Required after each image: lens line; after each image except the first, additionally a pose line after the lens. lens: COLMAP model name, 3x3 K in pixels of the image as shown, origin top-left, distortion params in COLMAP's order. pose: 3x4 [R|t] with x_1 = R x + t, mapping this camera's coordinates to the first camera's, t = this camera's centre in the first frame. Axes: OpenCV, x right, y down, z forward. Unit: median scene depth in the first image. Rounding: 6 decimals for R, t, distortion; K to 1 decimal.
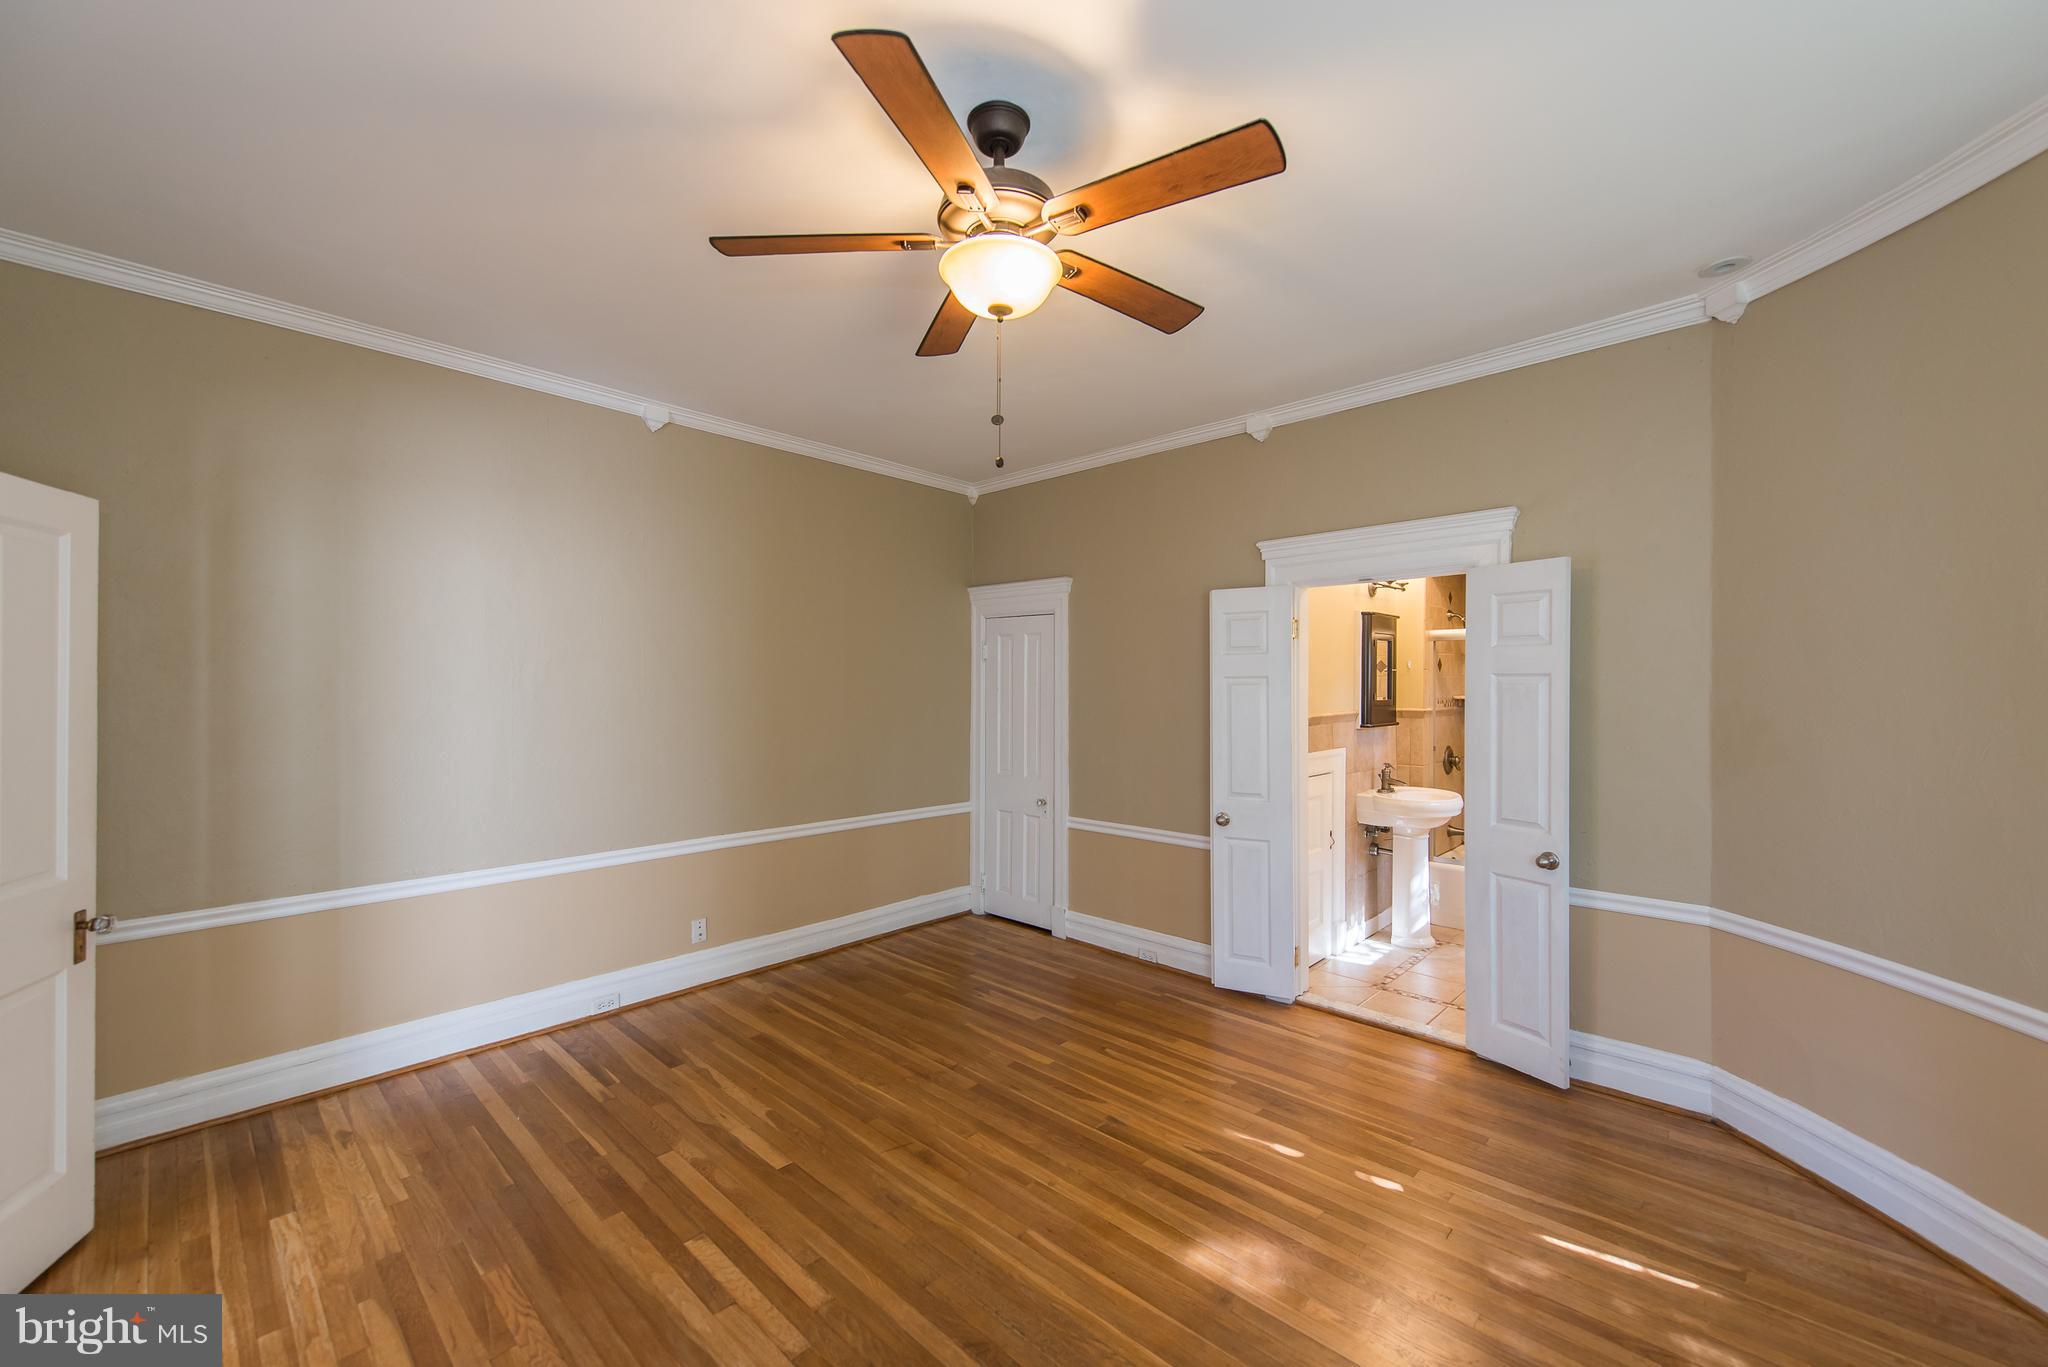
lens RADIAL K [[805.6, 0, 1020.2], [0, 805.6, 688.1], [0, 0, 1]] dist [0.008648, -0.000222]
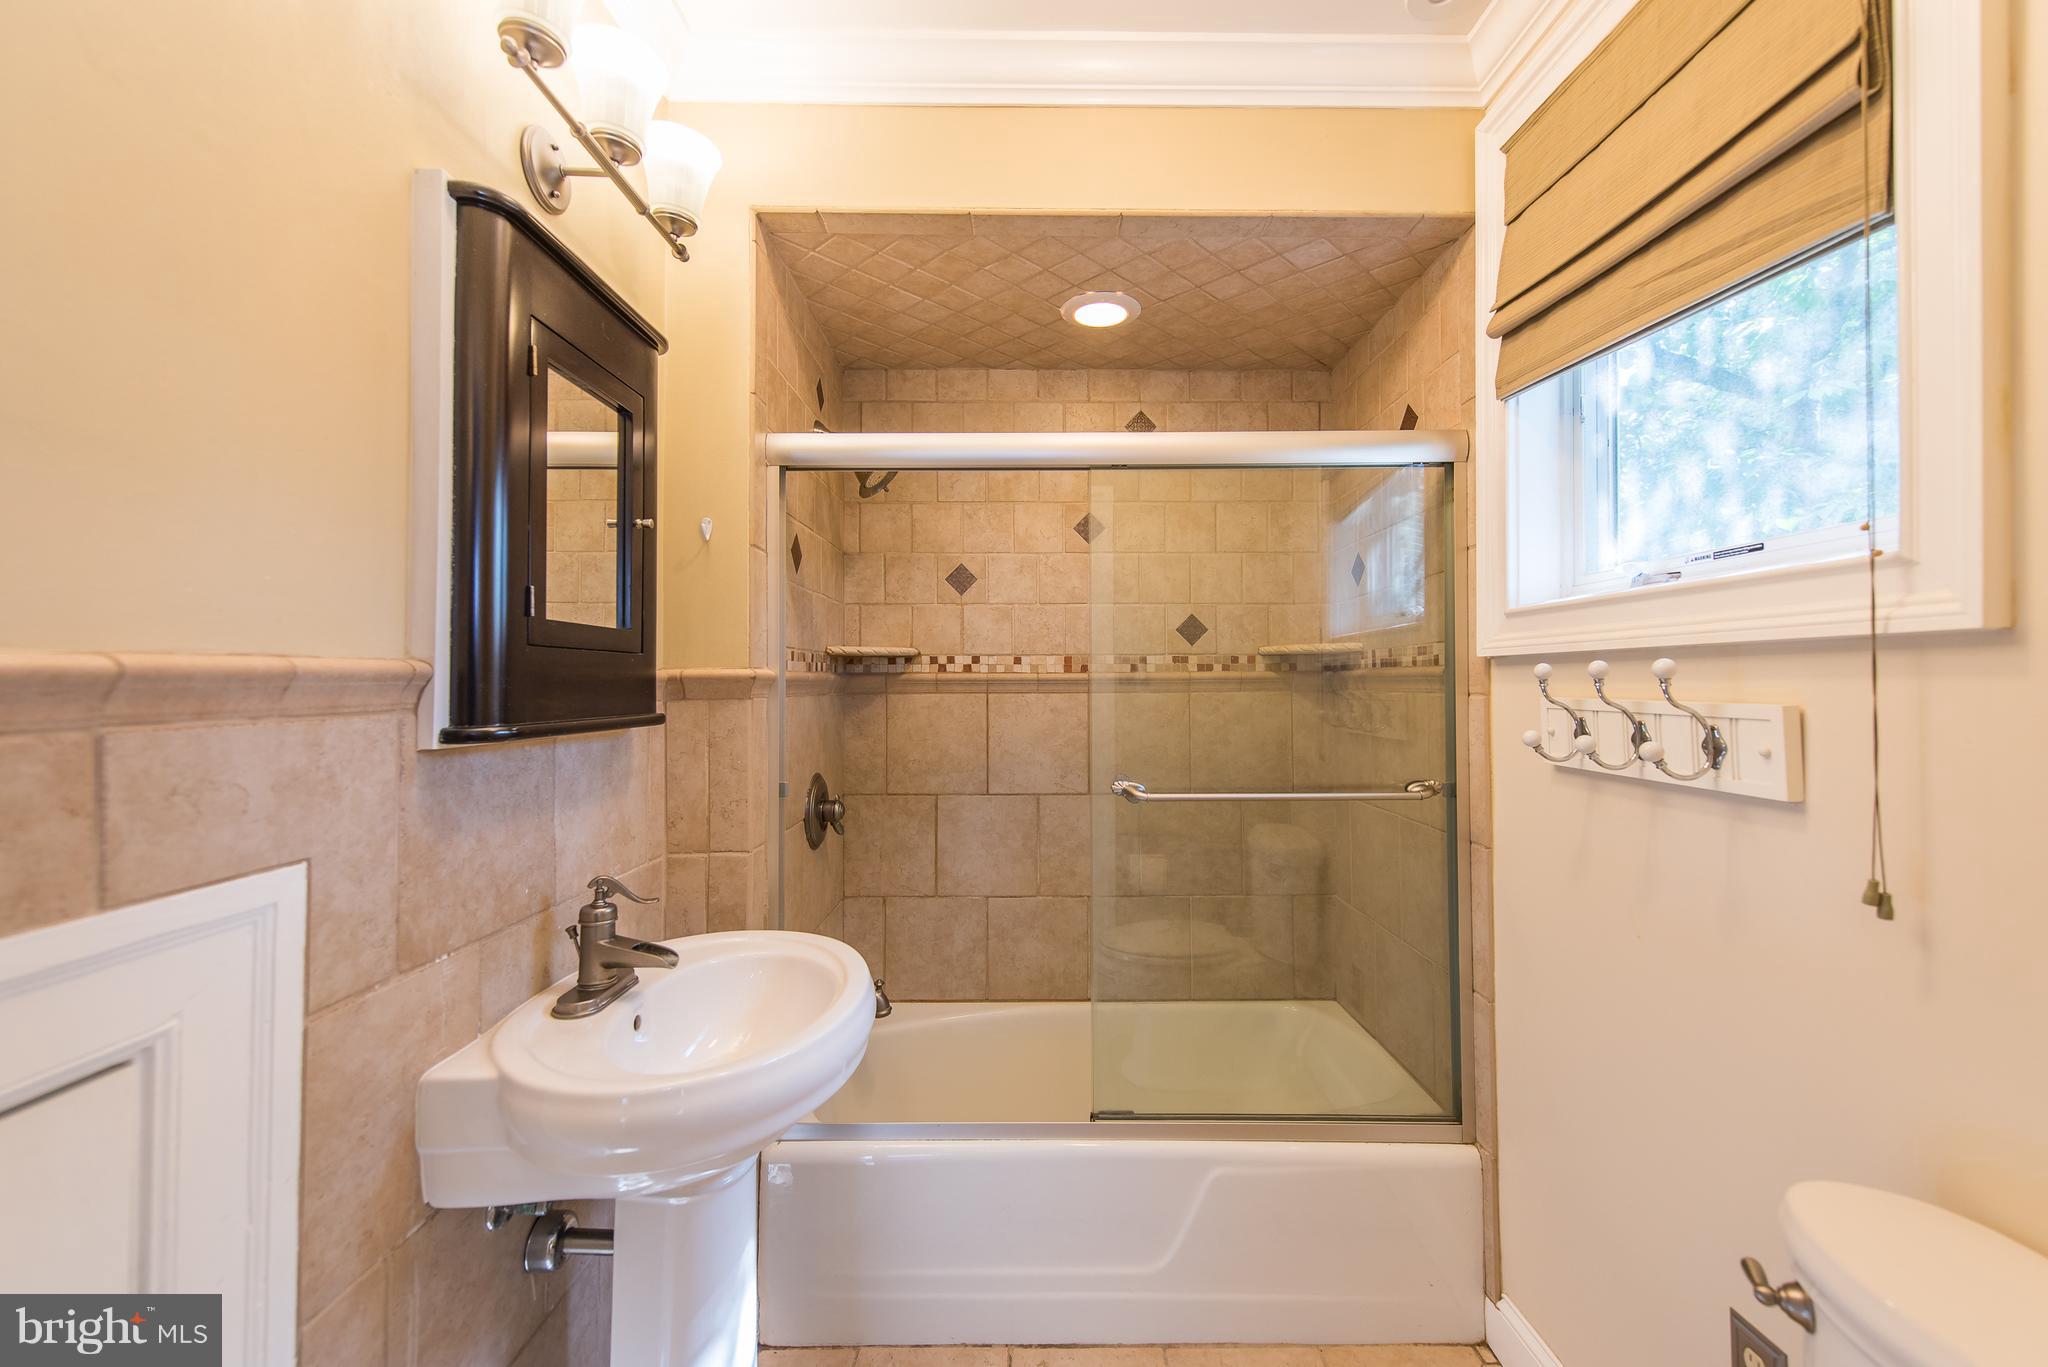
lens RADIAL K [[805.6, 0, 1025.6], [0, 805.6, 681.4], [0, 0, 1]] dist [0.008648, -0.000222]
pose [[0.721424, 0.004824, 0.692476, 0.387563], [-0.000096, 0.999976, -0.006866, 0.034879], [-0.692493, 0.004886, 0.721408, 0.753399]]
